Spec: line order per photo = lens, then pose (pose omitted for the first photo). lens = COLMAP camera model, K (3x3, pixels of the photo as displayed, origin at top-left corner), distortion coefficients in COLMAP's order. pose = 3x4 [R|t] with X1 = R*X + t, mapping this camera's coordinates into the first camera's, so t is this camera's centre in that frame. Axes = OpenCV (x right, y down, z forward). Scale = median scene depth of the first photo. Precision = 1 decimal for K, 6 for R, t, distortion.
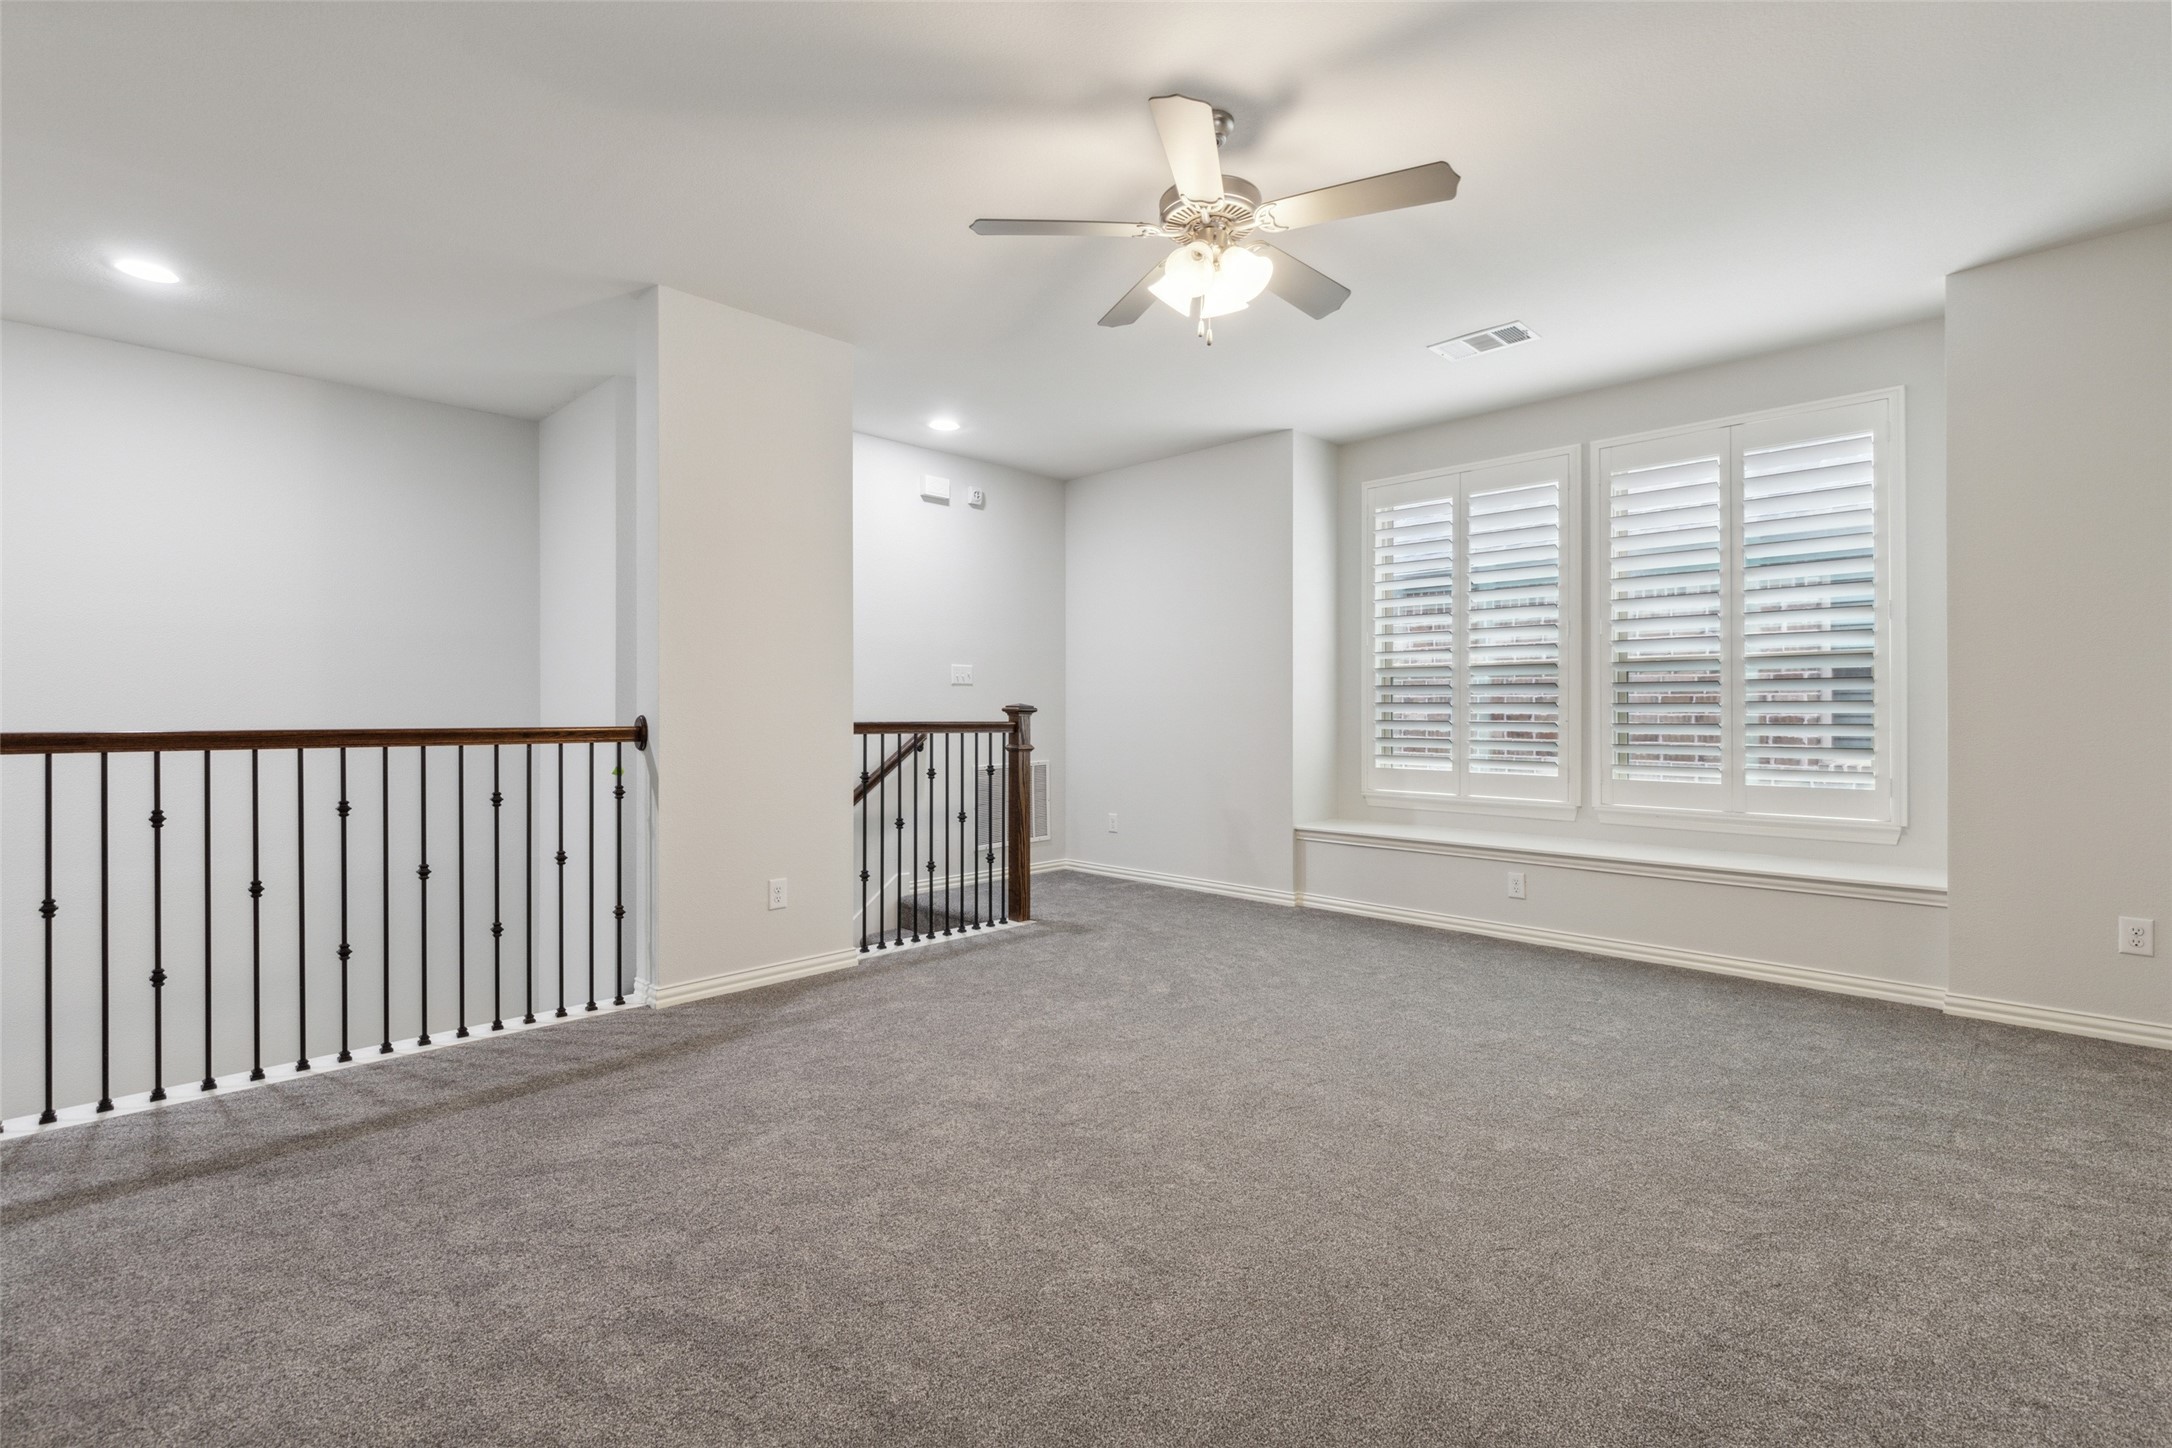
lens RADIAL K [[976.9, 0, 1089.0], [0, 976.9, 711.8], [0, 0, 1]] dist [0.007365, -0.001097]
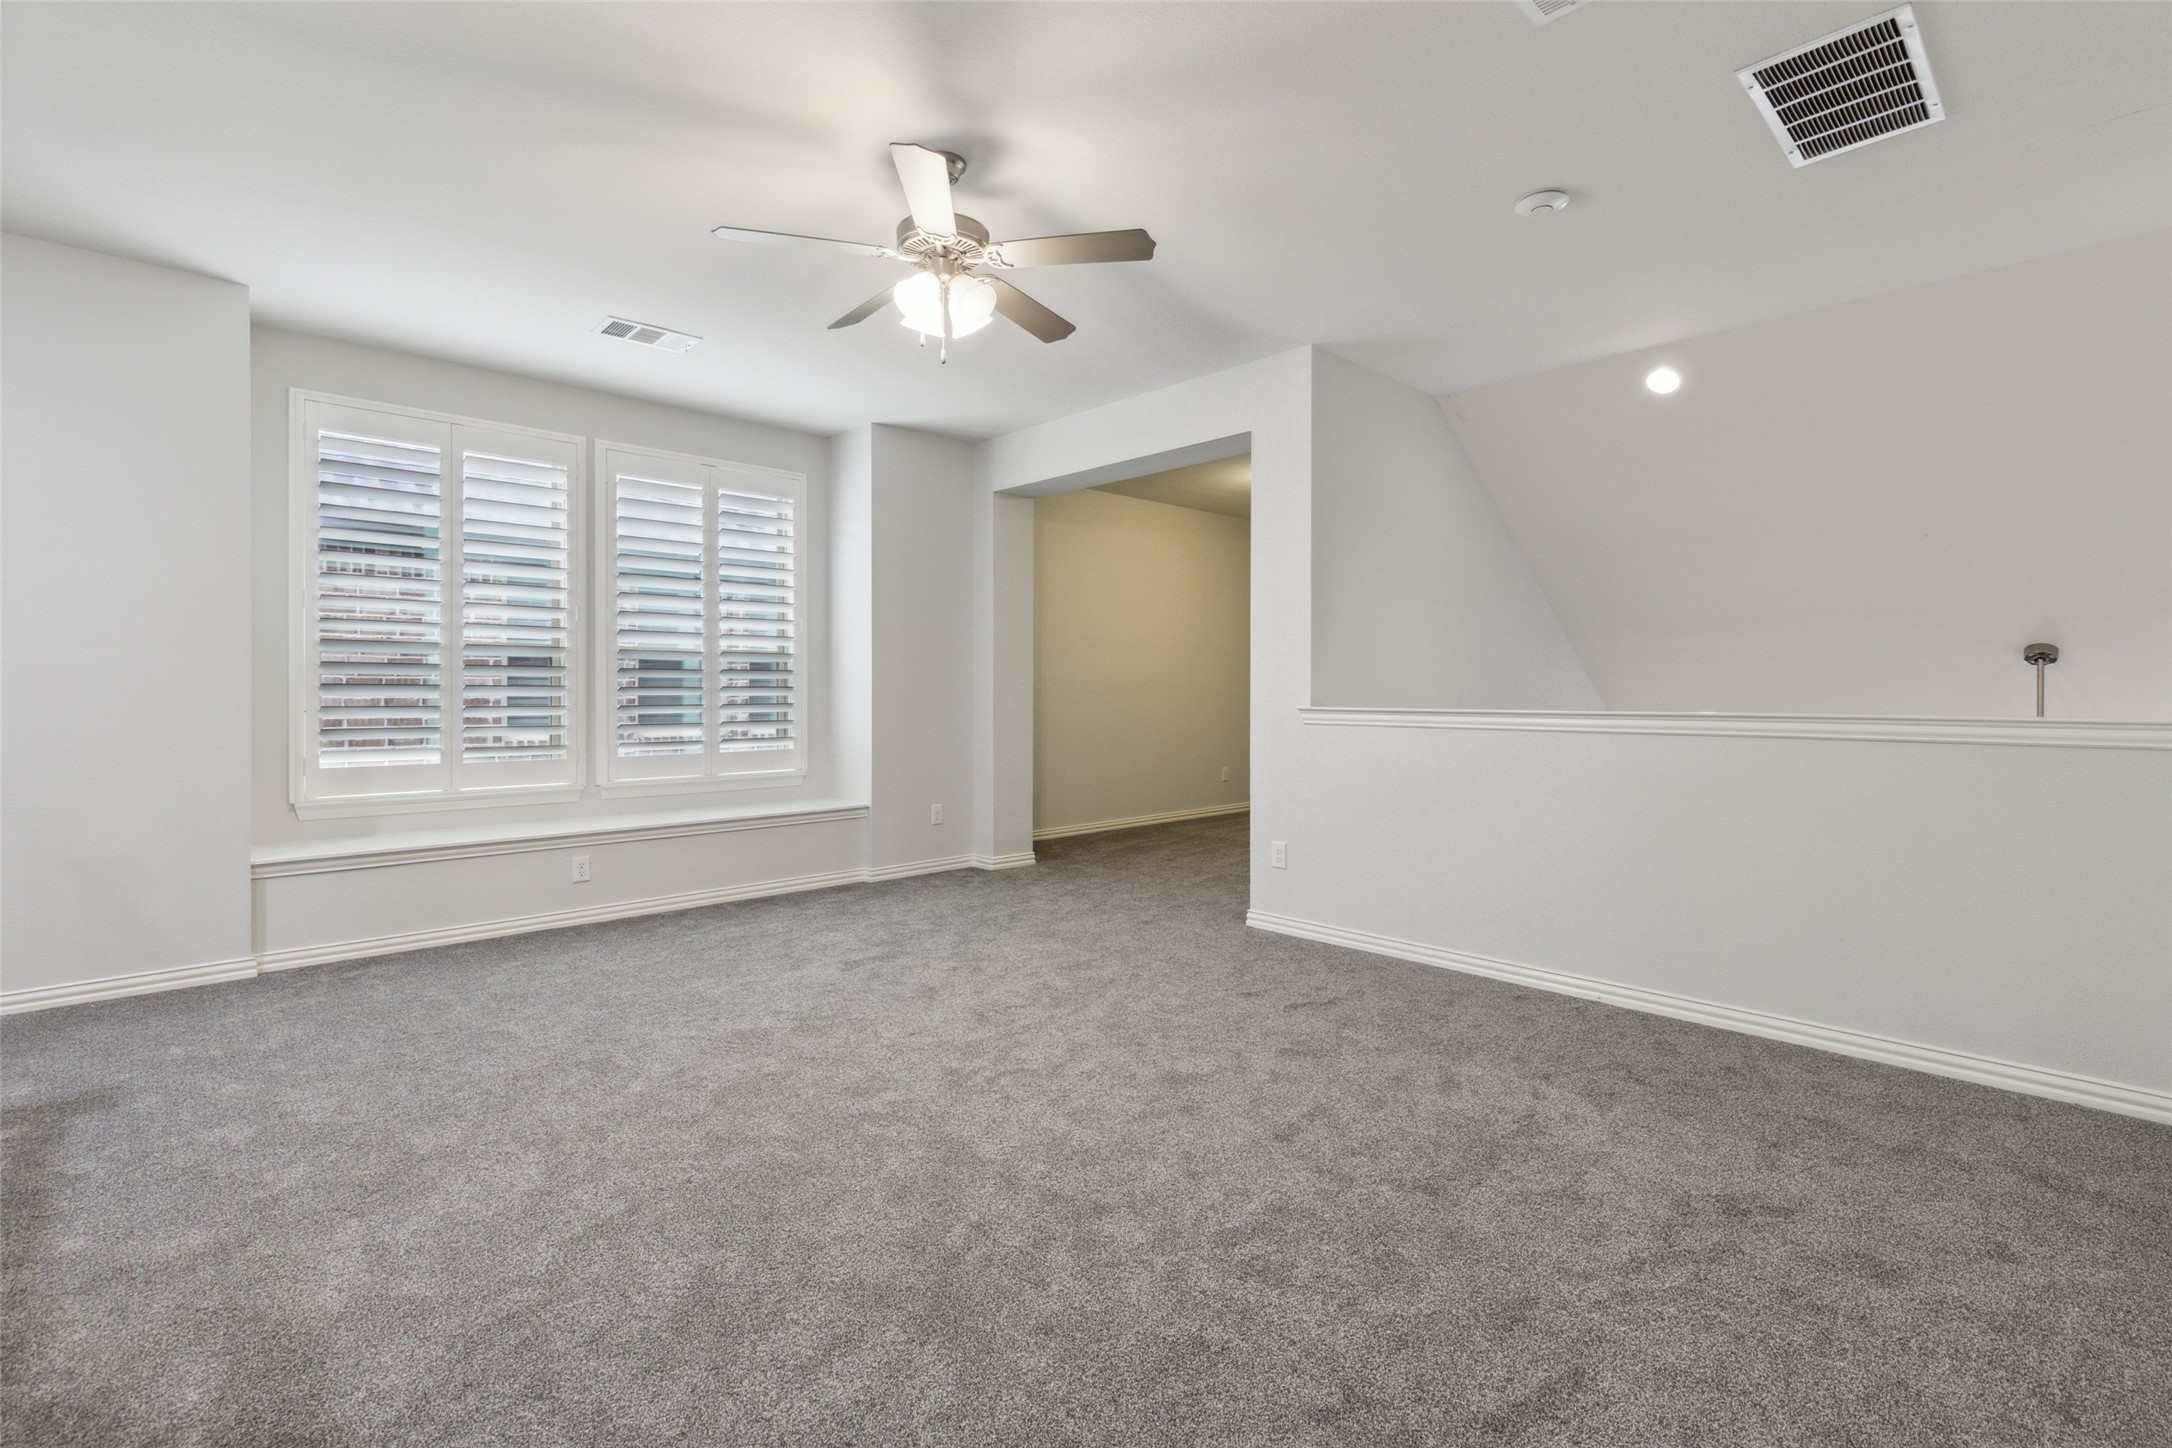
lens RADIAL K [[948.3, 0, 1056.7], [0, 948.3, 700.7], [0, 0, 1]] dist [-0.013178, -0.000373]
pose [[0.057349, -0.007354, 0.998327, -0.419419], [0.001211, 0.999973, 0.007296, -0.000503], [-0.998353, 0.000790, 0.057357, 0.392051]]
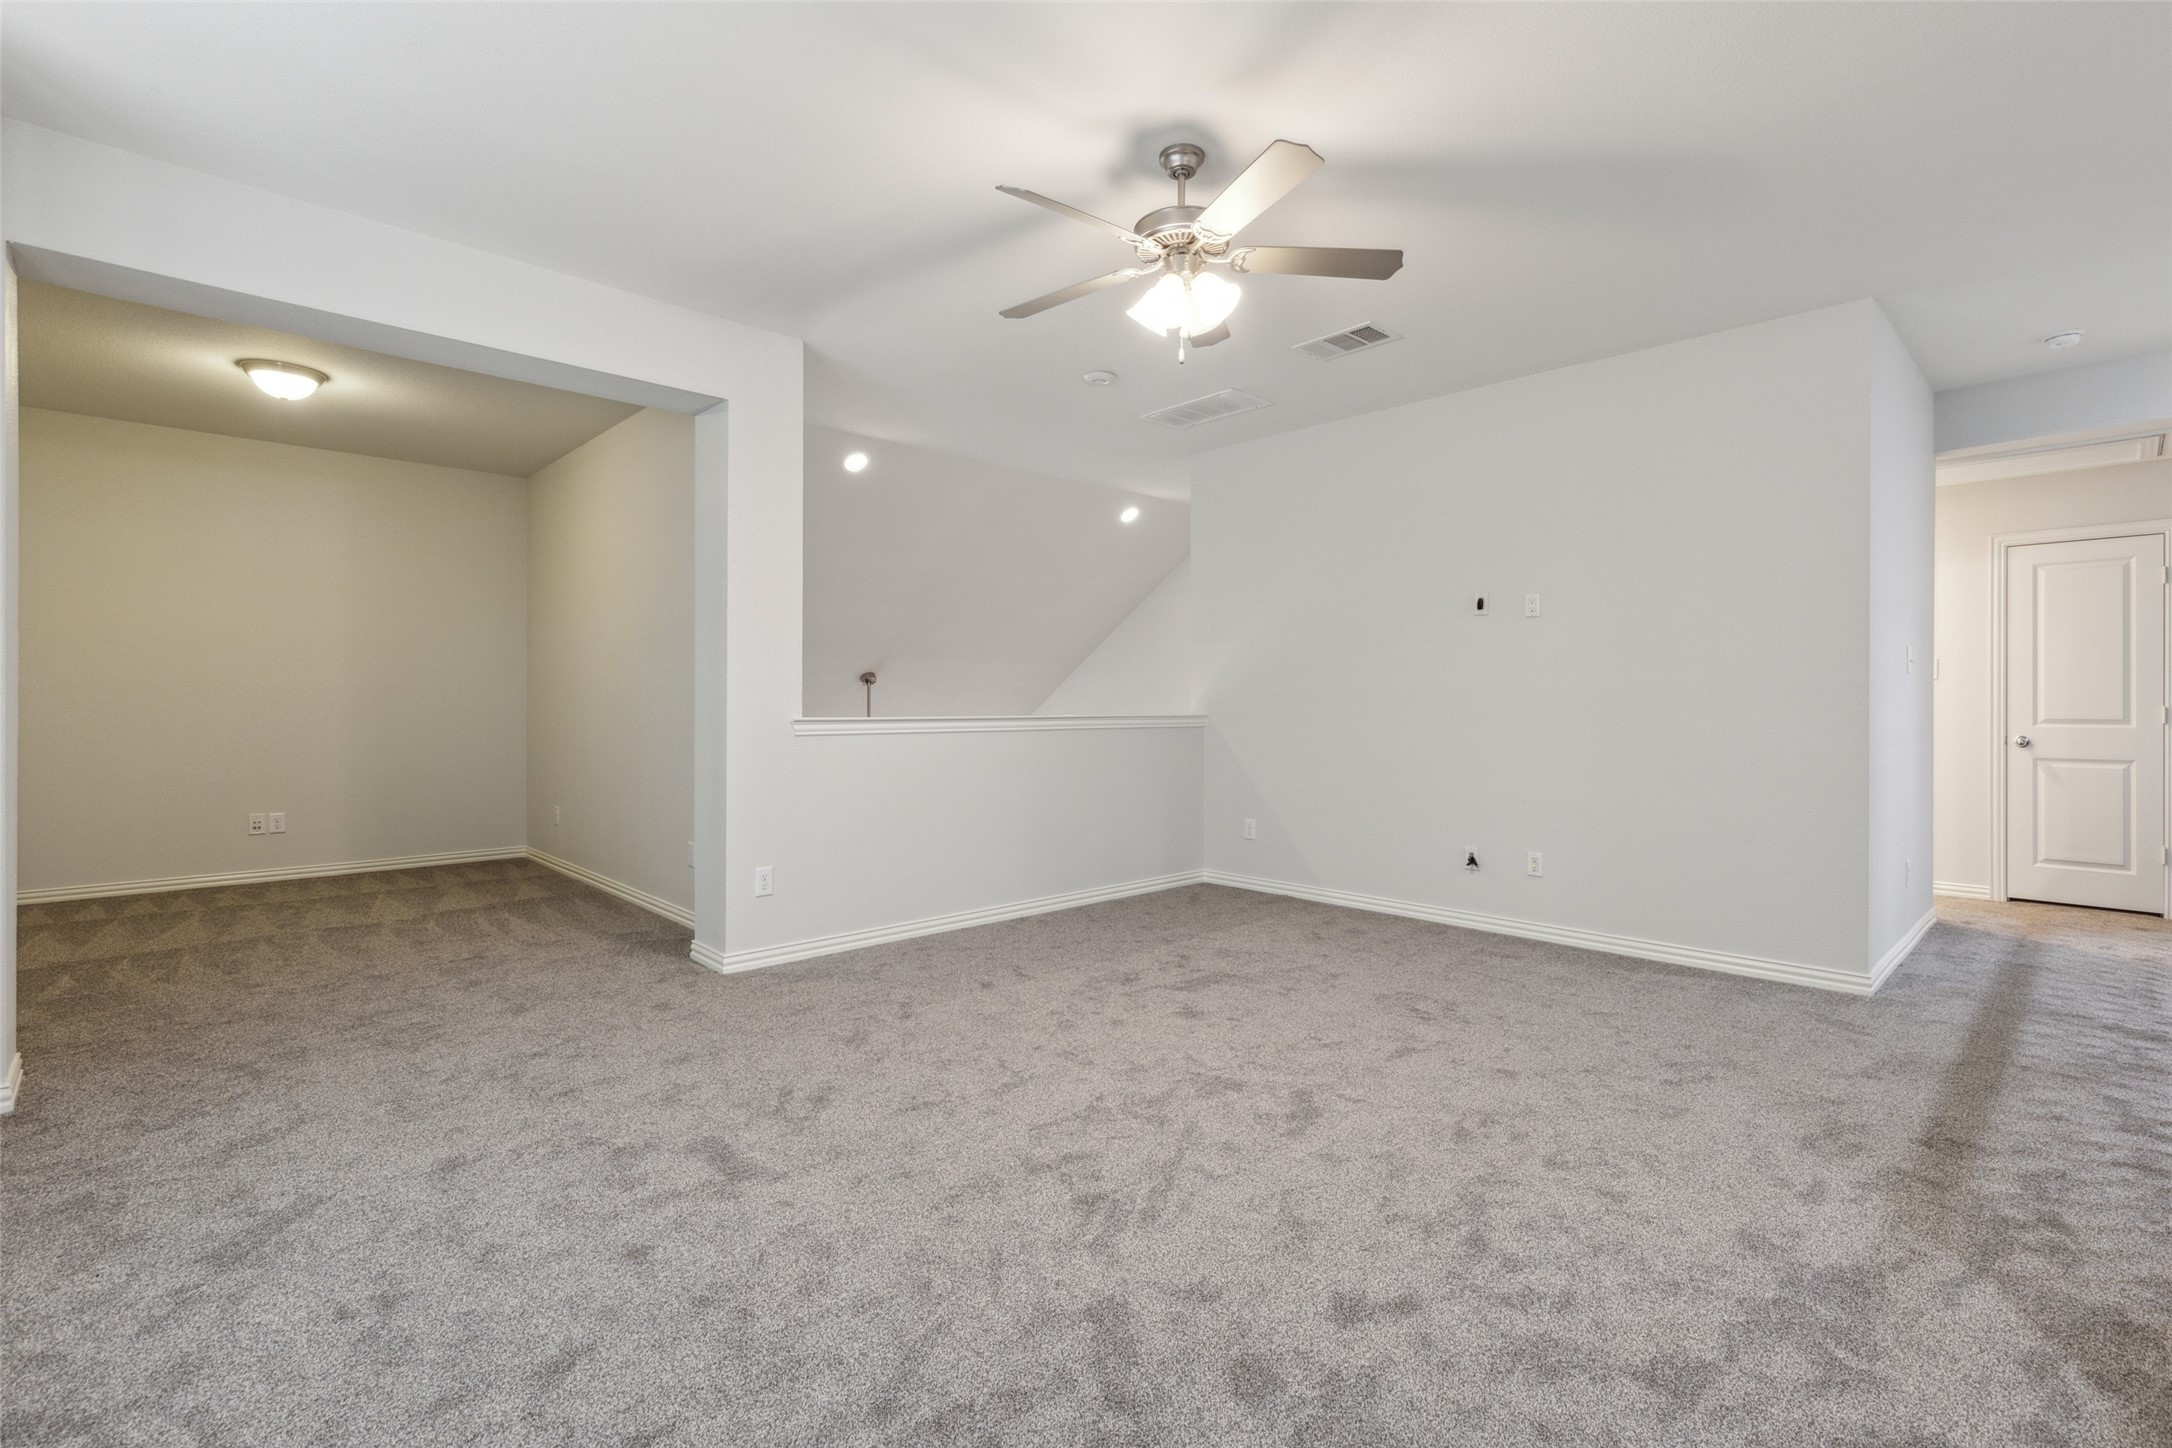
lens RADIAL K [[976.9, 0, 1089.0], [0, 976.9, 711.8], [0, 0, 1]] dist [0.007365, -0.001097]
pose [[-0.999105, -0.003202, 0.042173, 0.088143], [-0.002707, 0.999927, 0.011788, -0.003985], [-0.042208, 0.011663, -0.999041, 0.966109]]
